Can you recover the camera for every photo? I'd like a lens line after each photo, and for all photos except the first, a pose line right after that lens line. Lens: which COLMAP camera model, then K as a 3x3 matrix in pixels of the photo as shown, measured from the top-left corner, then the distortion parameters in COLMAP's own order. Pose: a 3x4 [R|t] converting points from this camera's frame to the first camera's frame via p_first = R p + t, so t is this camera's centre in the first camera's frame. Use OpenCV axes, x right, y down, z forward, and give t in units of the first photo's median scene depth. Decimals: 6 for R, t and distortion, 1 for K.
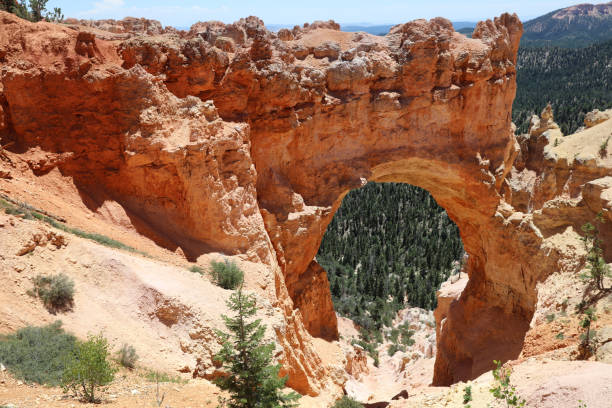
lens RADIAL K [[527.4, 0, 306.0], [0, 527.4, 204.0], [0, 0, 1]] dist [-0.063371, 0.132226]
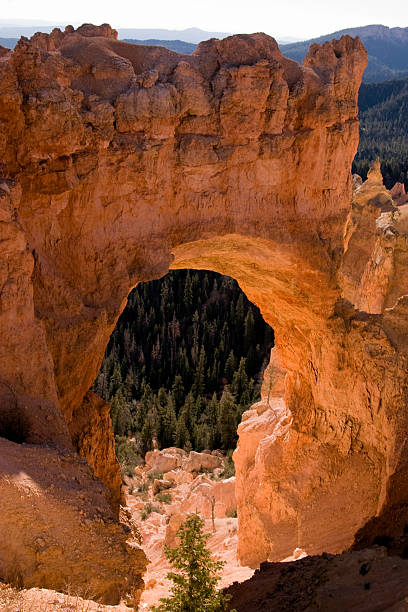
lens RADIAL K [[792.4, 0, 204.0], [0, 792.4, 306.0], [0, 0, 1]] dist [-0.105815, 0.025643]
pose [[0.962855, -0.006930, 0.269930, -0.106389], [0.002941, 0.999880, 0.015179, -0.009899], [-0.270003, -0.013821, 0.962760, 0.014146]]
